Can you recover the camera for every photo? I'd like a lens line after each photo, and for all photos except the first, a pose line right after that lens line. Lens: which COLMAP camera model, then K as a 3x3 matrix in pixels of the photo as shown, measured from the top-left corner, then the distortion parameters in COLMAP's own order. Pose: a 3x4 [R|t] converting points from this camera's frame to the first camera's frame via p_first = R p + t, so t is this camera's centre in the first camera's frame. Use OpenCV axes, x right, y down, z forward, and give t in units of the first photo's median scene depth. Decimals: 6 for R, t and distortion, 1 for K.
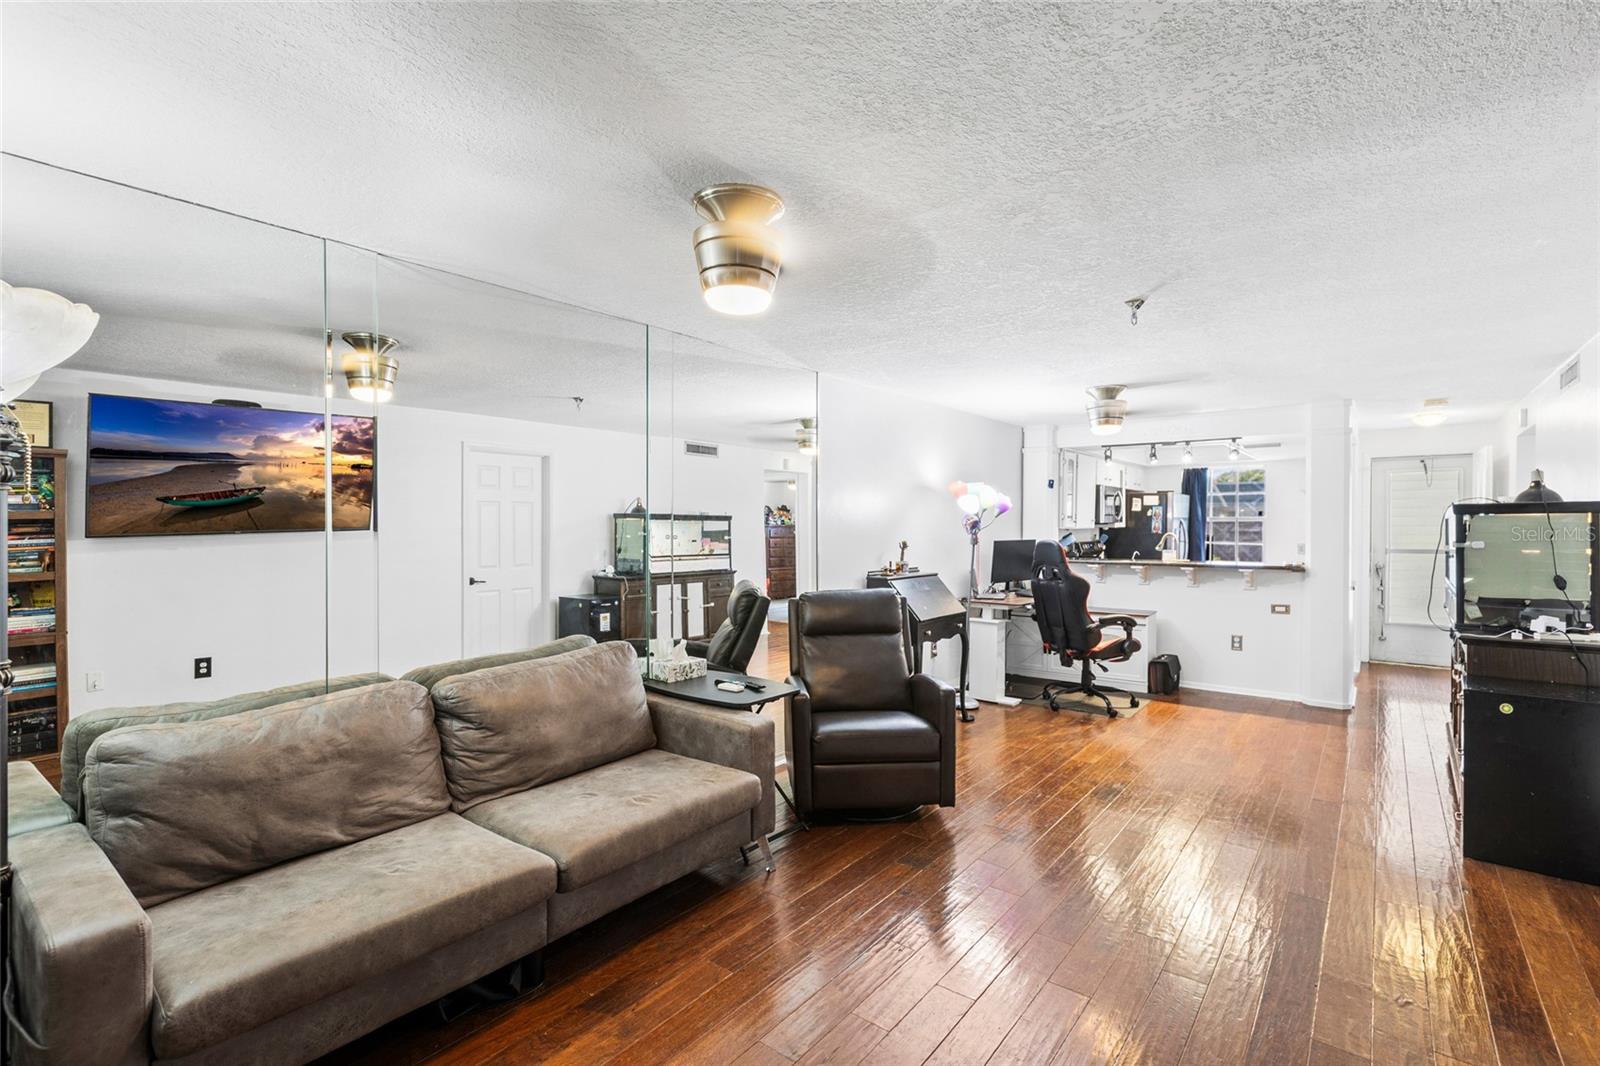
lens RADIAL K [[722.3, 0, 836.7], [0, 722.3, 548.0], [0, 0, 1]] dist [0.001269, 0.000410]
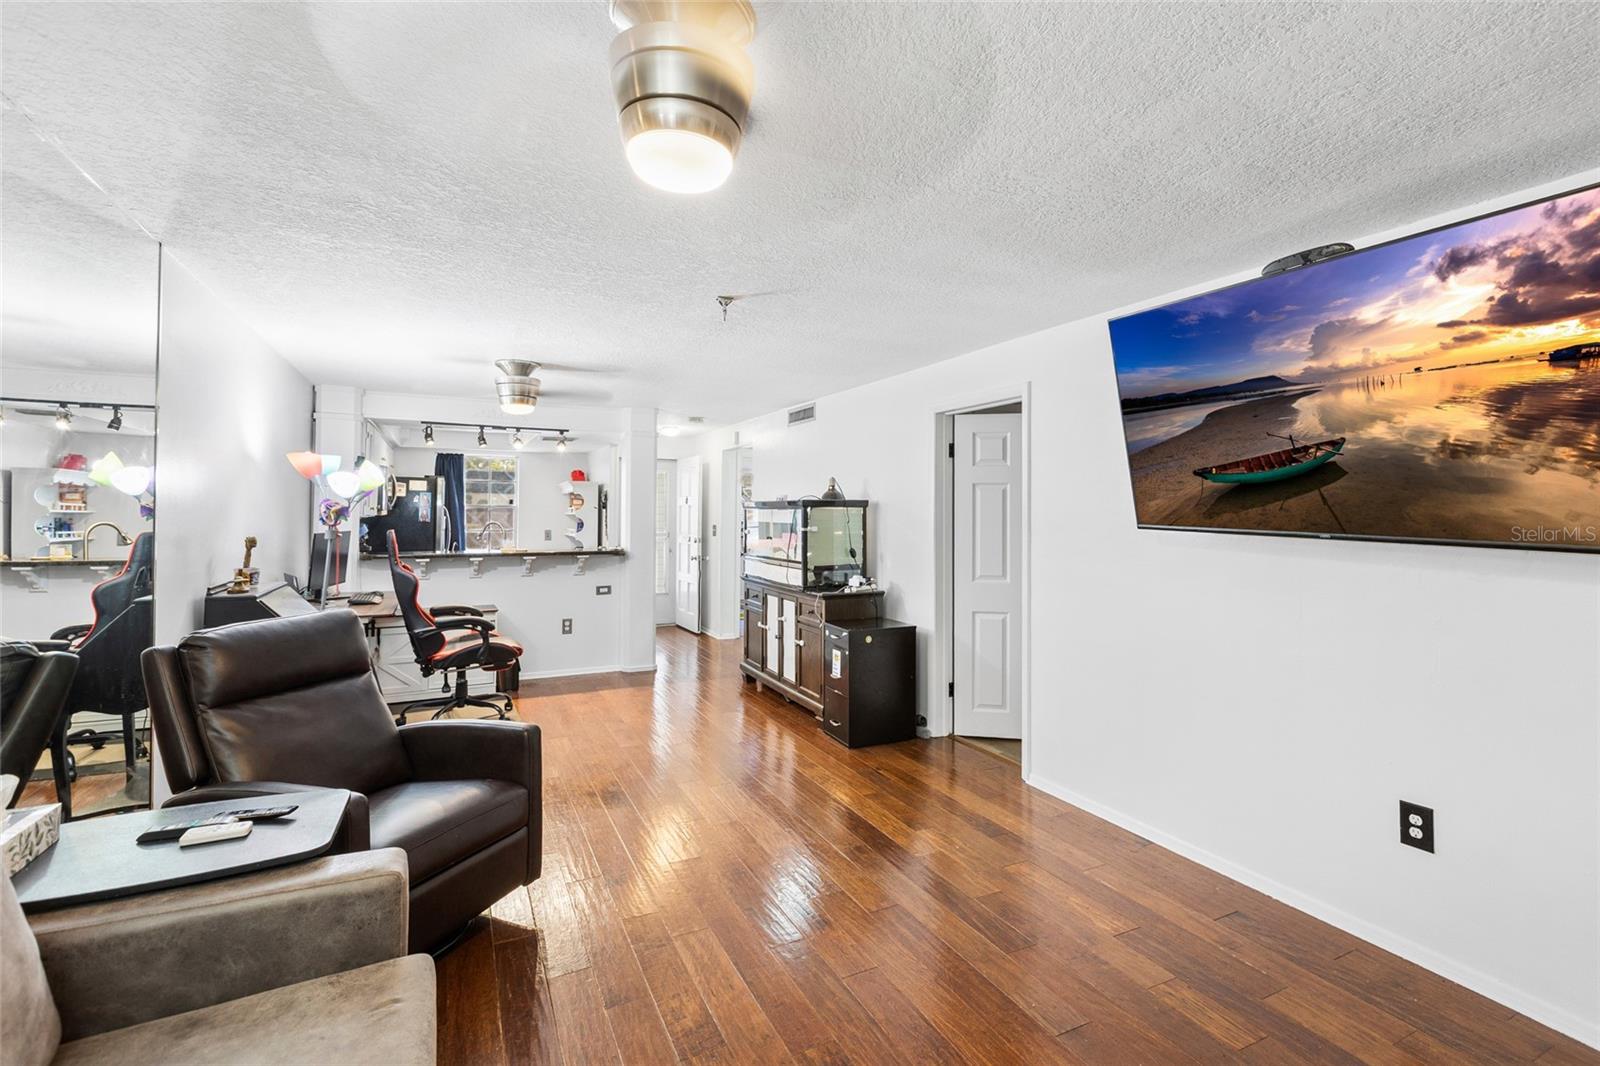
lens RADIAL K [[728.1, 0, 811.4], [0, 728.1, 516.6], [0, 0, 1]] dist [0.001710, 0.000178]
pose [[0.448490, -0.000555, 0.893788, -0.283757], [0.022811, 0.999681, -0.010825, -0.009866], [-0.893497, 0.025243, 0.448360, 0.265997]]
